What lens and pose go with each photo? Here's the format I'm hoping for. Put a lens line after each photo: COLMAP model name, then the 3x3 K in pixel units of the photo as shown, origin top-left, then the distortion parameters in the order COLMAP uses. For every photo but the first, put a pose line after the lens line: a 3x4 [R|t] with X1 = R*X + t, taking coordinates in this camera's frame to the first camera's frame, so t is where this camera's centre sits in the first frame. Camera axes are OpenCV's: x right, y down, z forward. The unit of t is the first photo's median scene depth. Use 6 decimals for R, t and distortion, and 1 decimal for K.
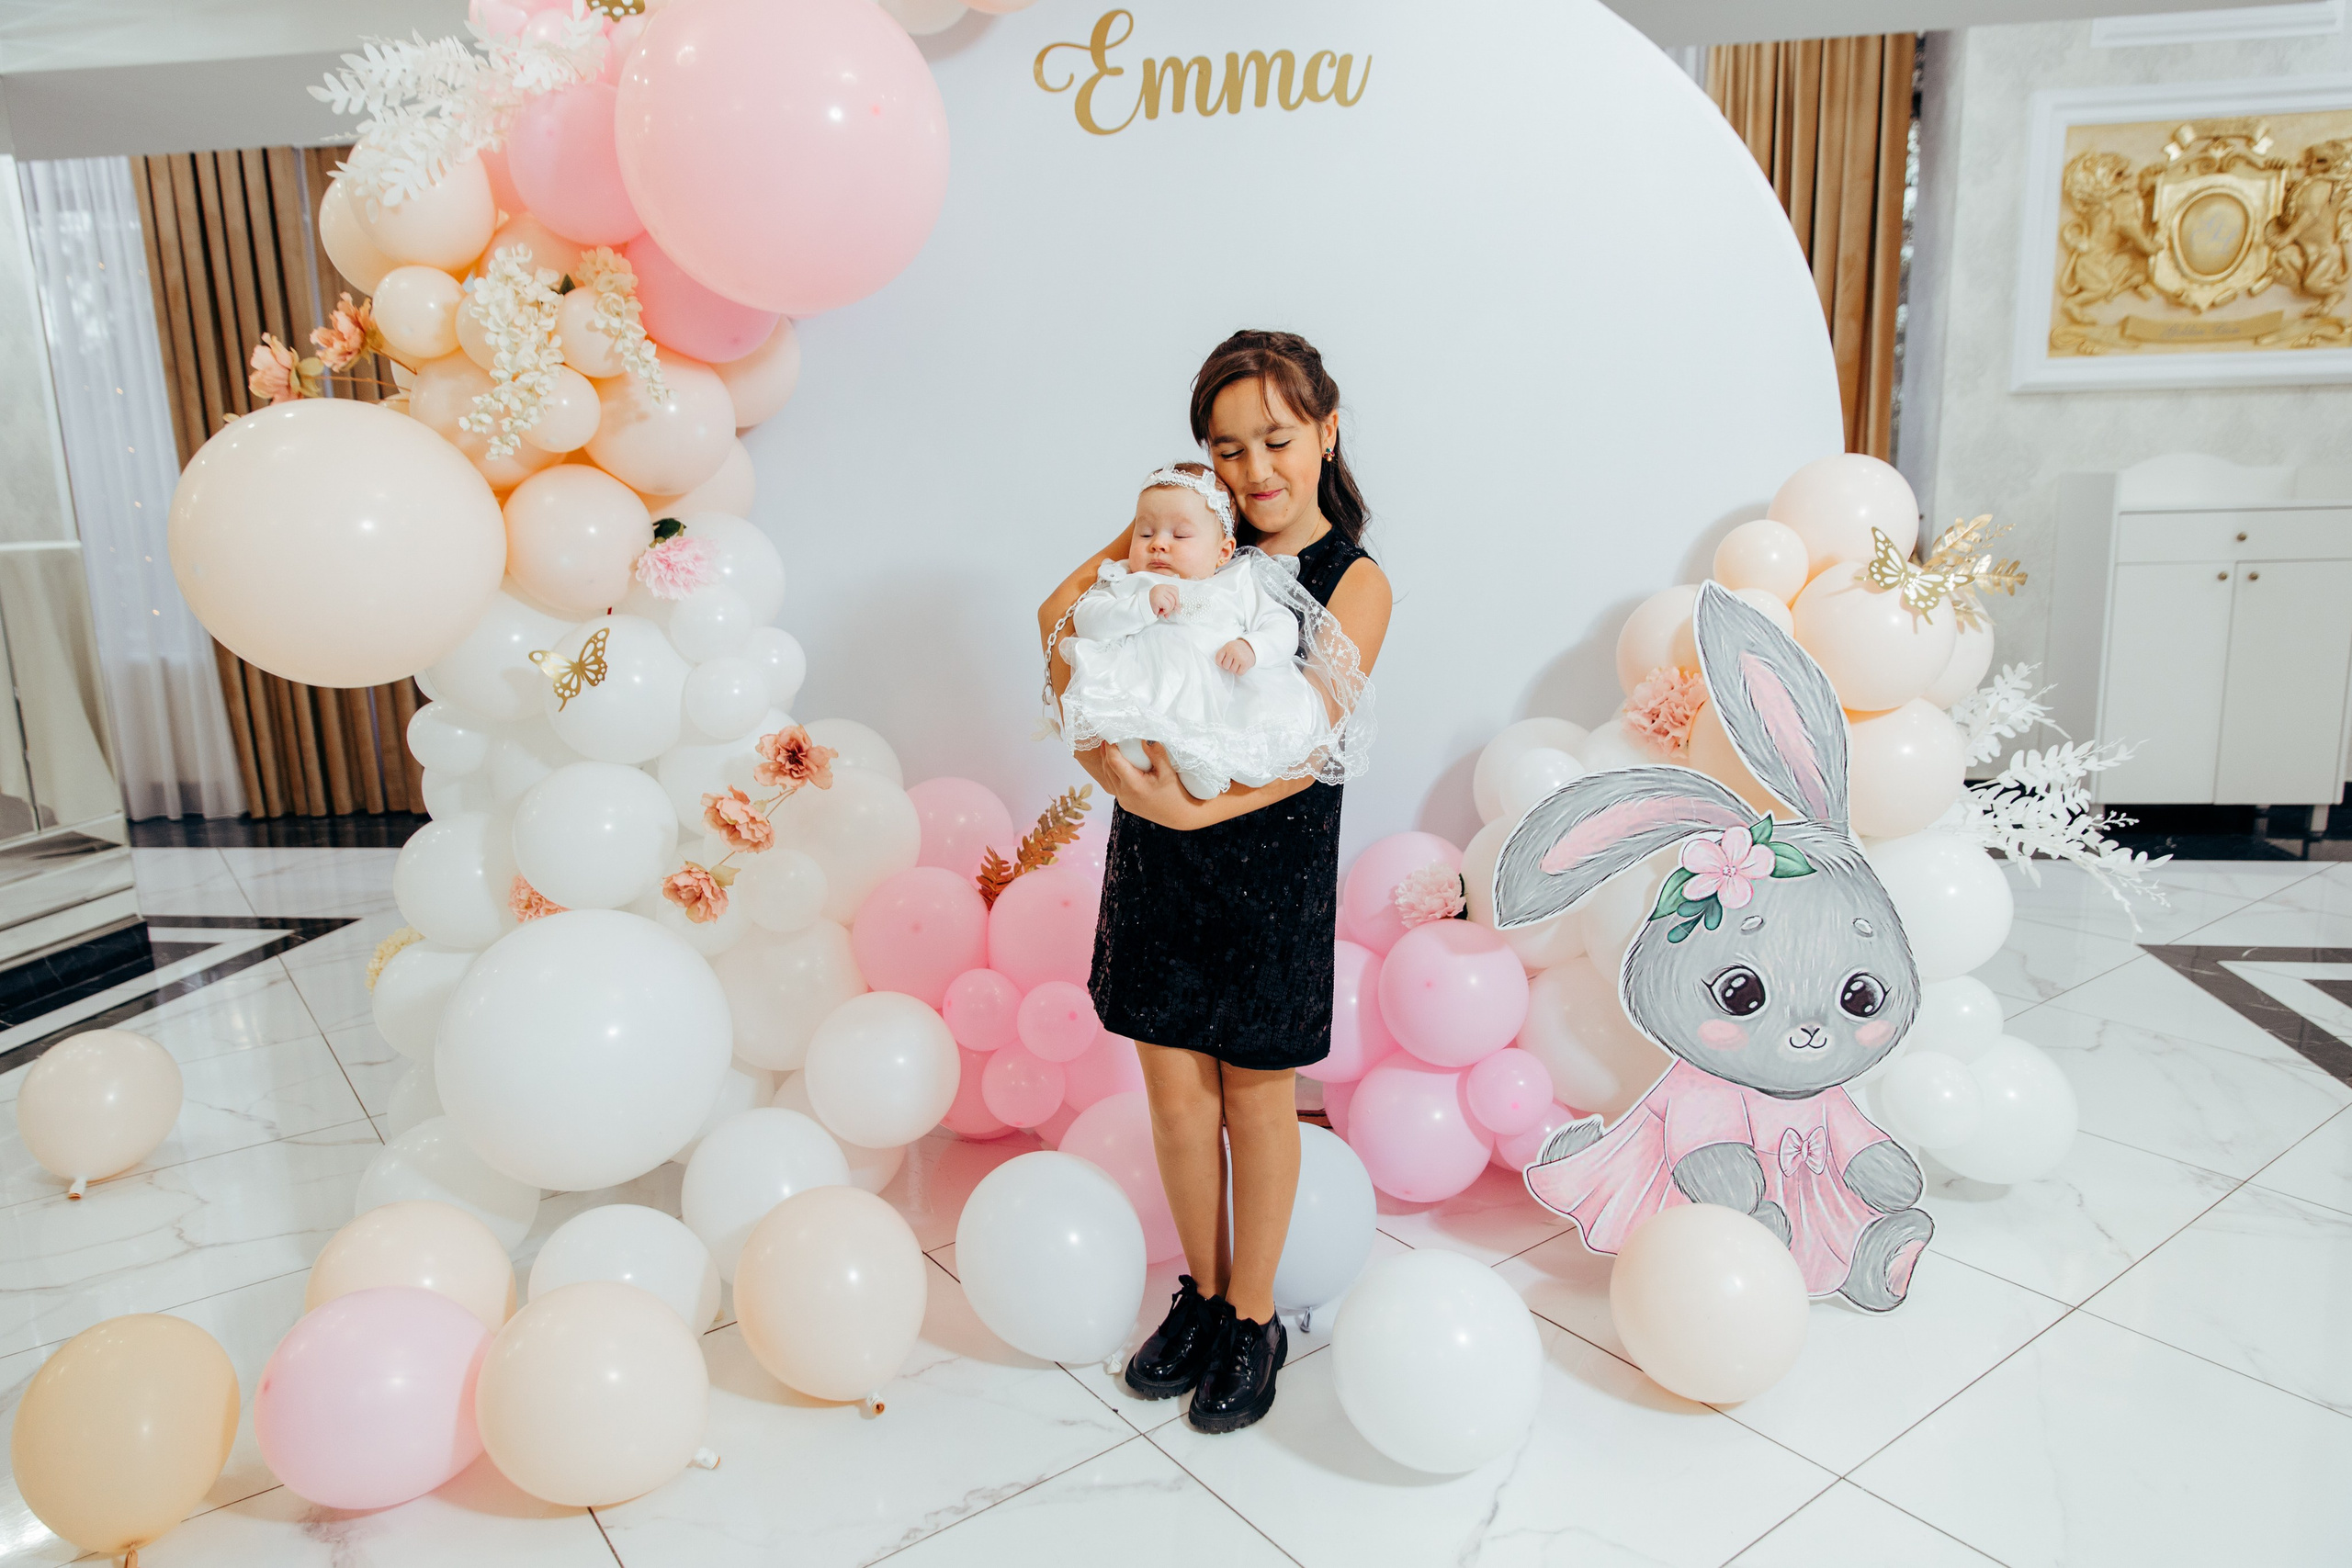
lens RADIAL K [[1525.8, 0, 1180.2], [0, 1525.8, 783.7], [0, 0, 1]] dist [-0.000183, 0.001478]
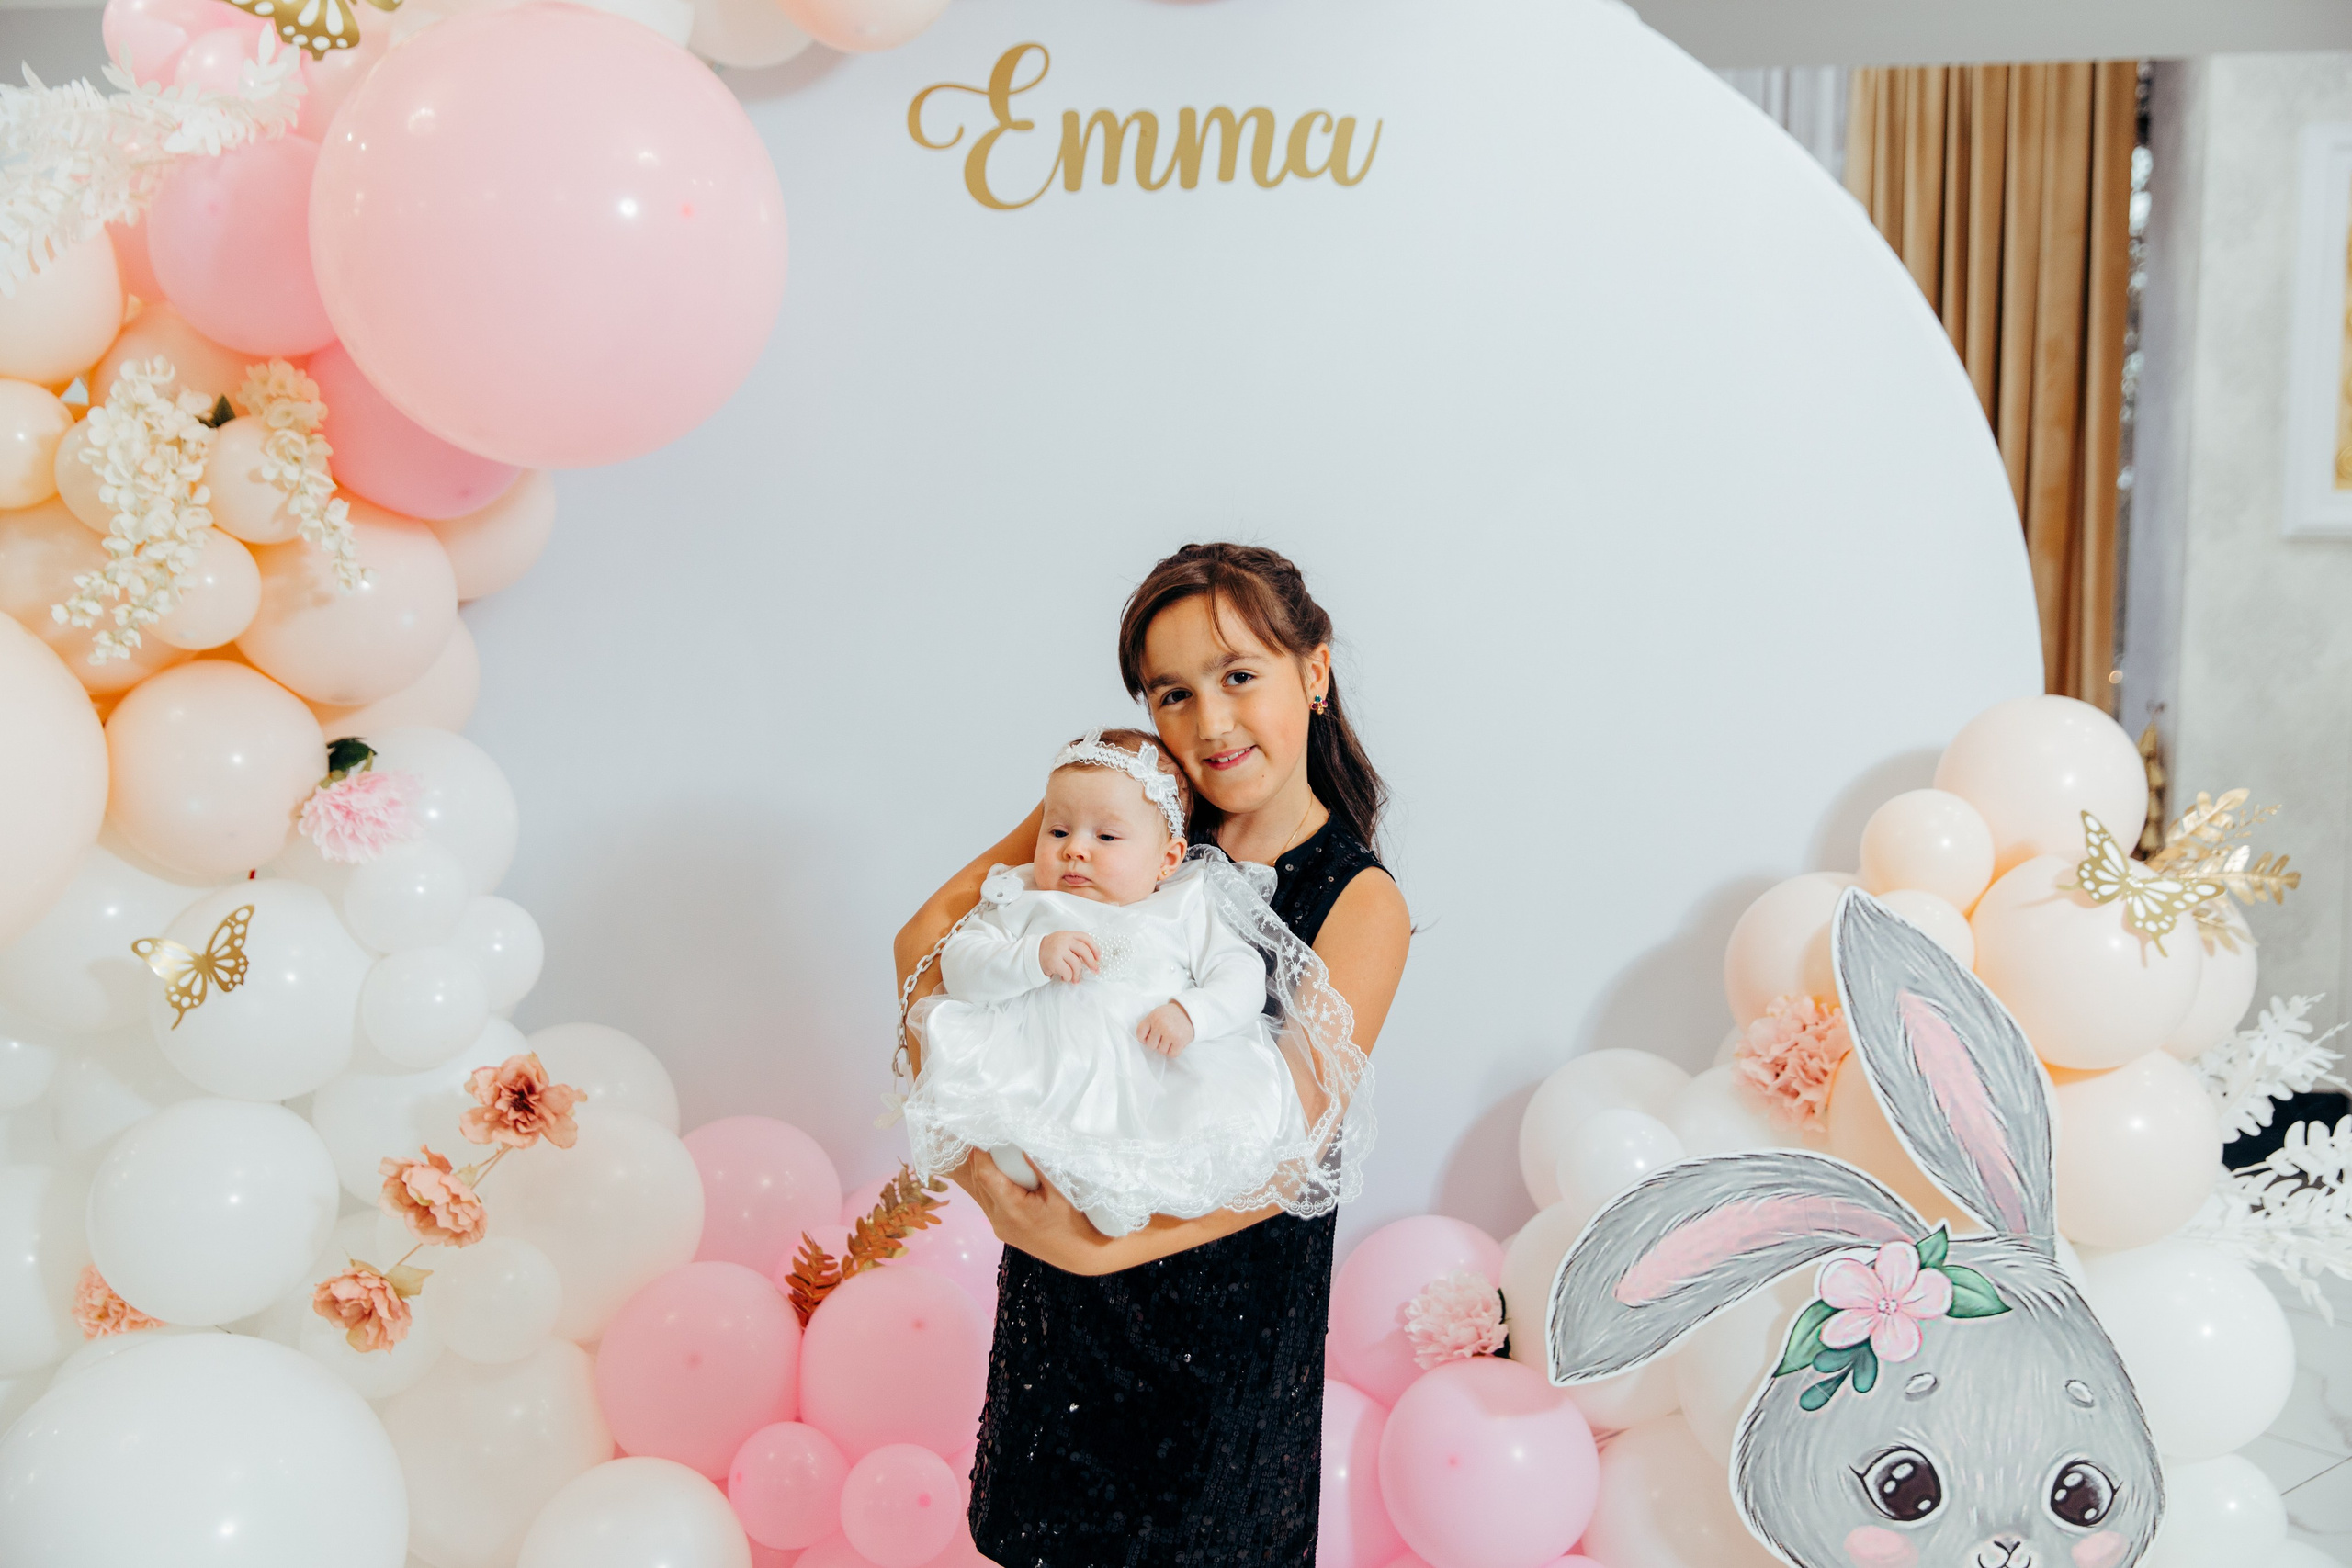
lens RADIAL K [[2297.6, 0, 1181.6], [0, 2297.6, 782.5], [0, 0, 1]] dist [0.005091, 0.006656]
pose [[0.998881, 0.022567, 0.041569, -0.006780], [-0.018356, 0.994916, -0.099024, -0.063761], [-0.043593, 0.098150, 0.994216, -0.039510]]
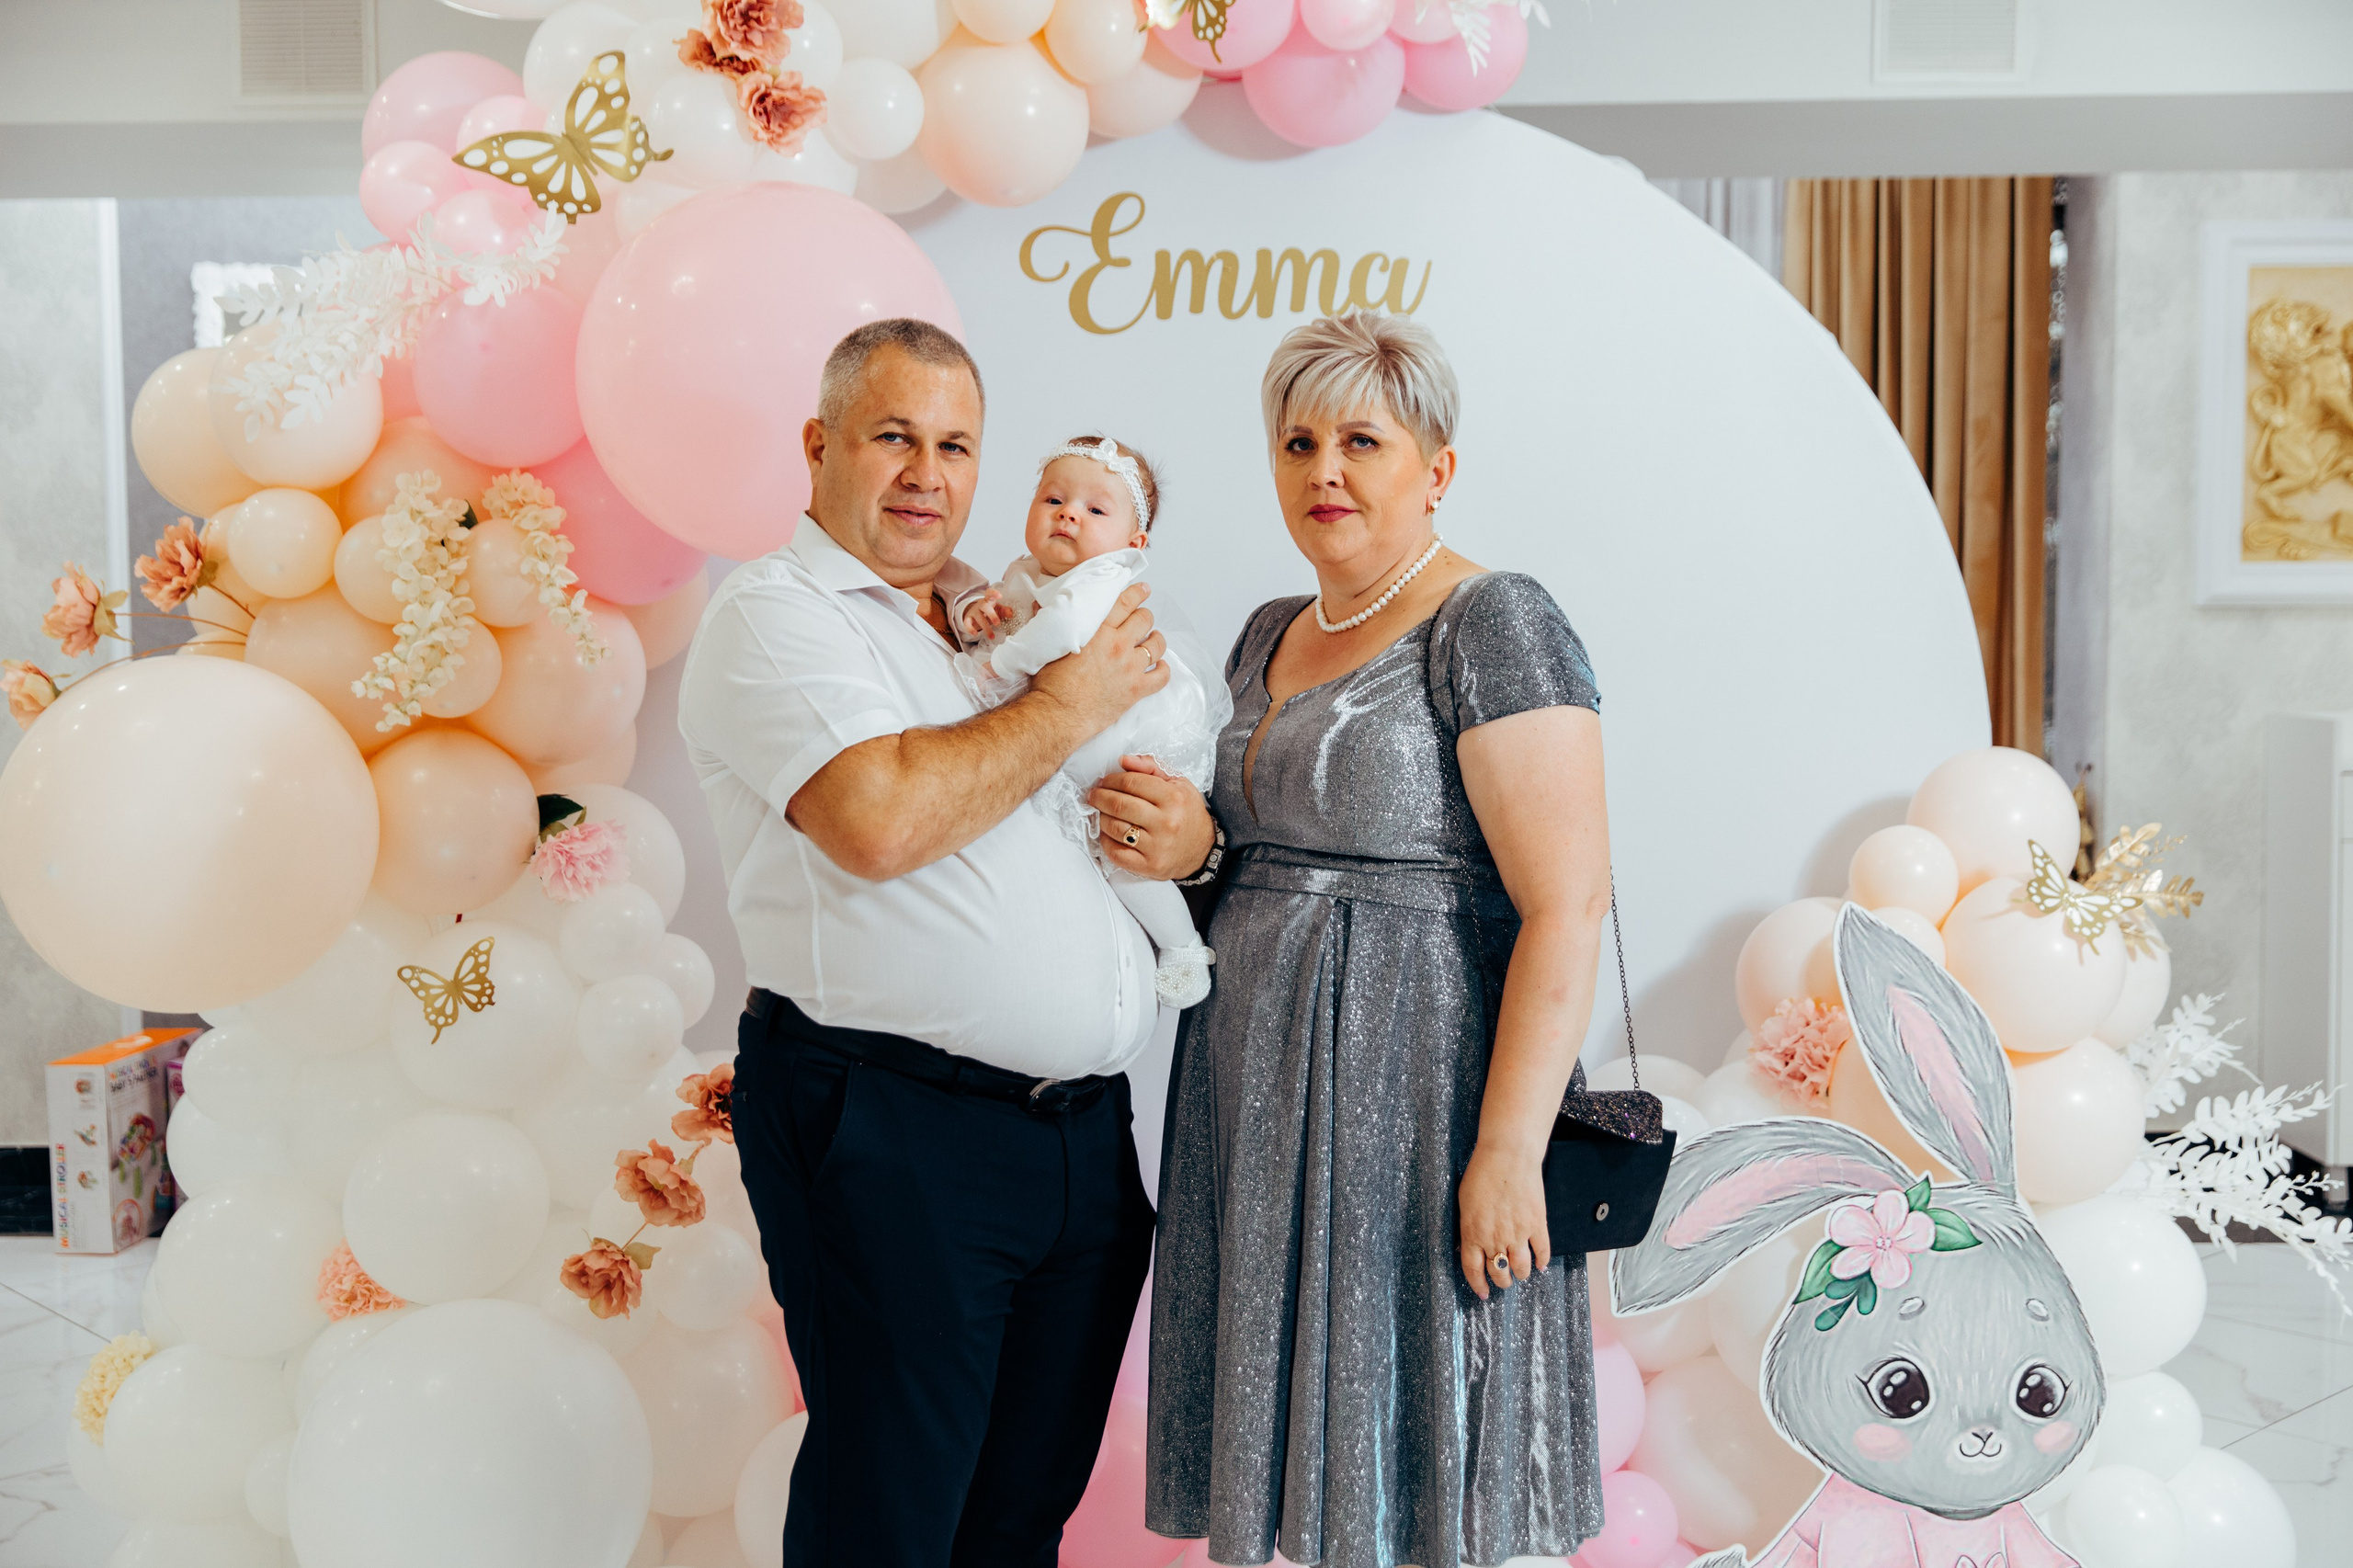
lens RADIAL K [[2613.3, 0, 1183.1], [0, 2613.3, 778.9], [0, 0, 1]] dist [-0.017402, 0.026566]
pose [[0.993915, 0.016448, 0.108914, -0.172507], [-0.001479, 0.990692, -0.136112, -0.000432], [-0.110139, 0.135123, 0.984688, -0.382368]]
